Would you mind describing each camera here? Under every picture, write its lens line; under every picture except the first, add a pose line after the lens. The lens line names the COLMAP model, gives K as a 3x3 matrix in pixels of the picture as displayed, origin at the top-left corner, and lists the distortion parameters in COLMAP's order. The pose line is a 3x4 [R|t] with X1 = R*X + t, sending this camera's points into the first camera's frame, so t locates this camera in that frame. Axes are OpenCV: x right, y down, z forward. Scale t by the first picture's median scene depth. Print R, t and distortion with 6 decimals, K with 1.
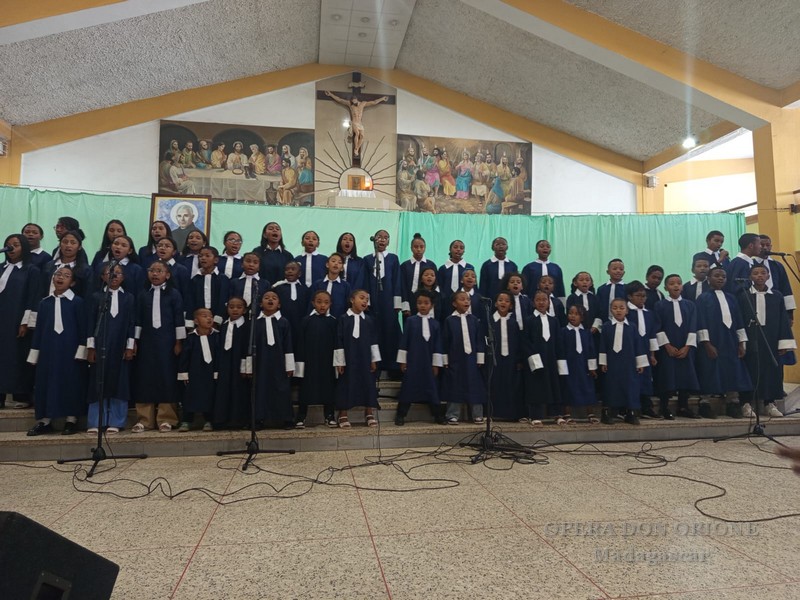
lens RADIAL K [[565.4, 0, 400.7], [0, 565.4, 298.8], [0, 0, 1]] dist [0.048207, -0.086848]
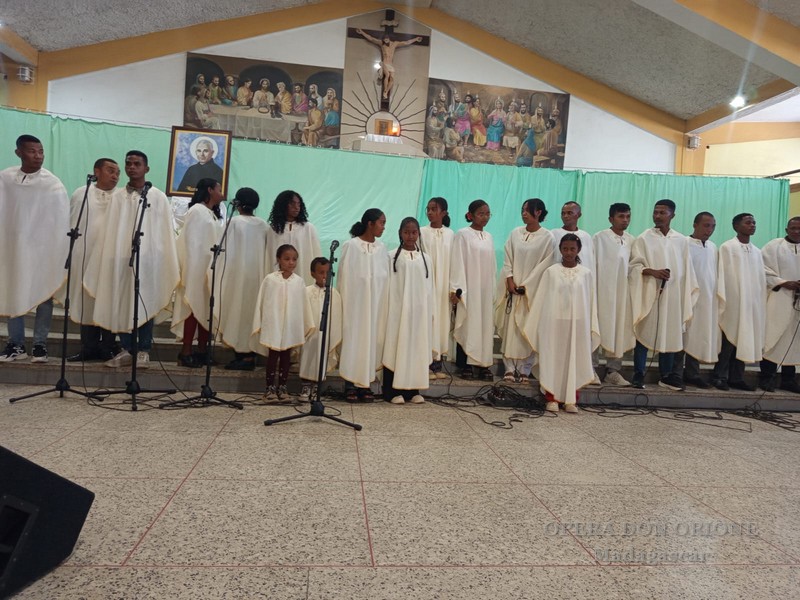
lens RADIAL K [[564.5, 0, 399.0], [0, 564.5, 301.4], [0, 0, 1]] dist [0.024799, -0.043014]
pose [[0.997217, 0.061301, -0.042422, 0.007346], [-0.057354, 0.994403, 0.088730, 0.003642], [0.047624, -0.086050, 0.995152, 0.012456]]
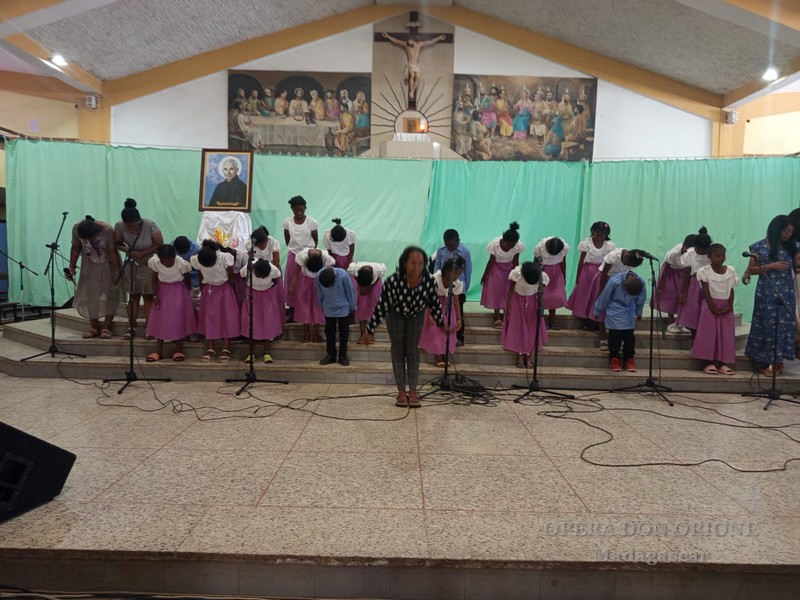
lens RADIAL K [[567.1, 0, 400.0], [0, 567.1, 300.0], [0, 0, 1]] dist [0.026241, -0.050646]
pose [[0.985267, 0.030785, -0.168230, 0.084049], [-0.010613, 0.992776, 0.119516, -0.016625], [0.170694, -0.115970, 0.978476, -0.036618]]
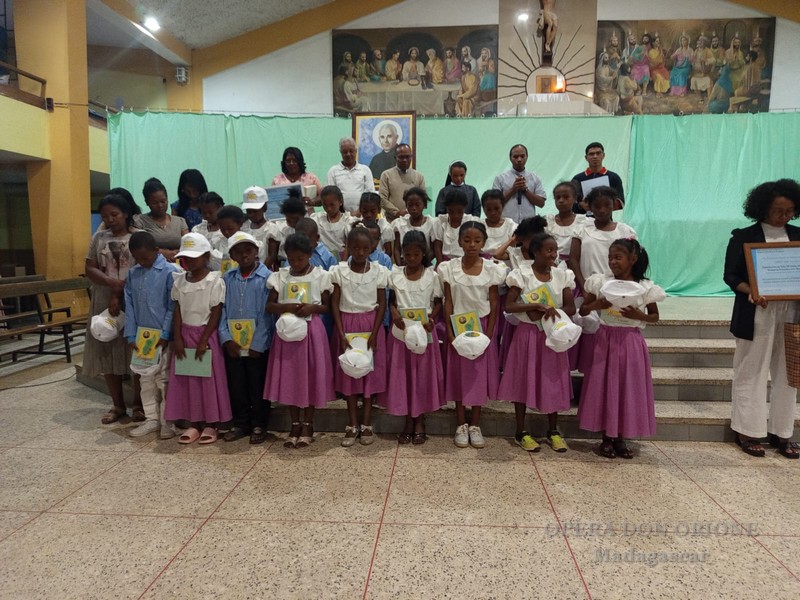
lens RADIAL K [[558.6, 0, 388.3], [0, 558.6, 295.0], [0, 0, 1]] dist [0.025531, -0.044494]
pose [[0.967828, 0.019523, -0.250854, -0.093638], [0.017487, 0.989355, 0.144465, -0.017118], [0.251004, -0.144204, 0.957184, 0.082640]]
